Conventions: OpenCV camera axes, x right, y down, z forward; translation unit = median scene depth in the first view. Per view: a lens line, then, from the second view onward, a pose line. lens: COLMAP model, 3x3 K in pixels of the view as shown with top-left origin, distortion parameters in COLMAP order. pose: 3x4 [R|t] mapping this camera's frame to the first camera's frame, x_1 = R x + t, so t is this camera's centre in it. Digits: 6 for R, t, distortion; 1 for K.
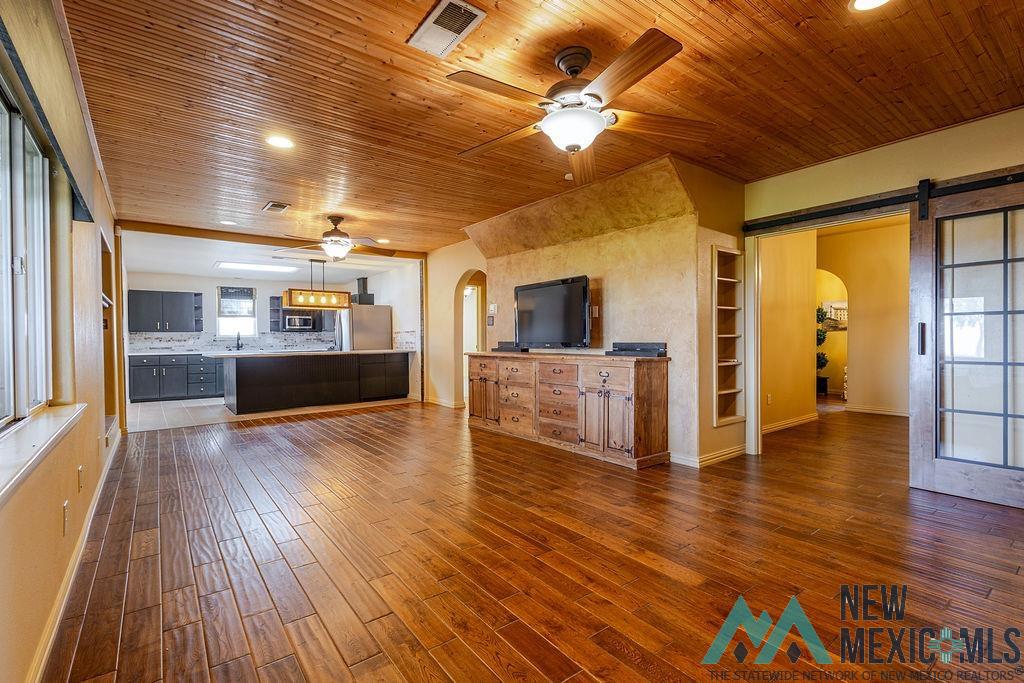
lens RADIAL K [[480.6, 0, 510.8], [0, 480.6, 342.7], [0, 0, 1]] dist [-0.004676, -0.001408]
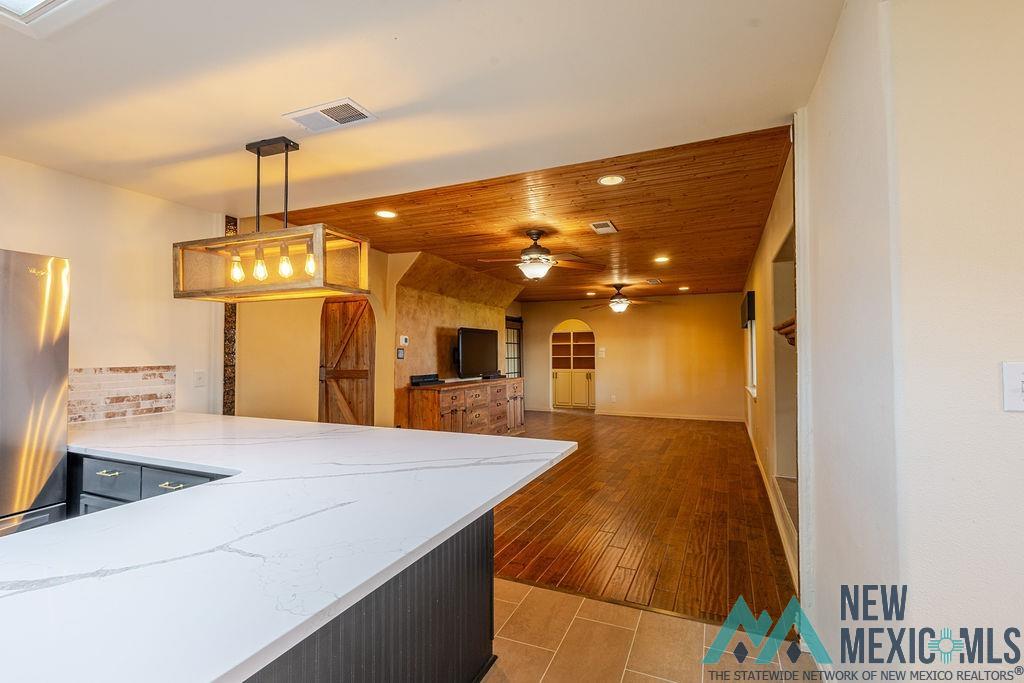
lens RADIAL K [[480.6, 0, 509.5], [0, 480.6, 344.2], [0, 0, 1]] dist [-0.004676, -0.001408]
pose [[-0.483514, 0.025881, 0.874954, -1.080015], [0.014683, 0.999662, -0.021456, -0.047498], [-0.875213, 0.002472, -0.483731, 1.458957]]
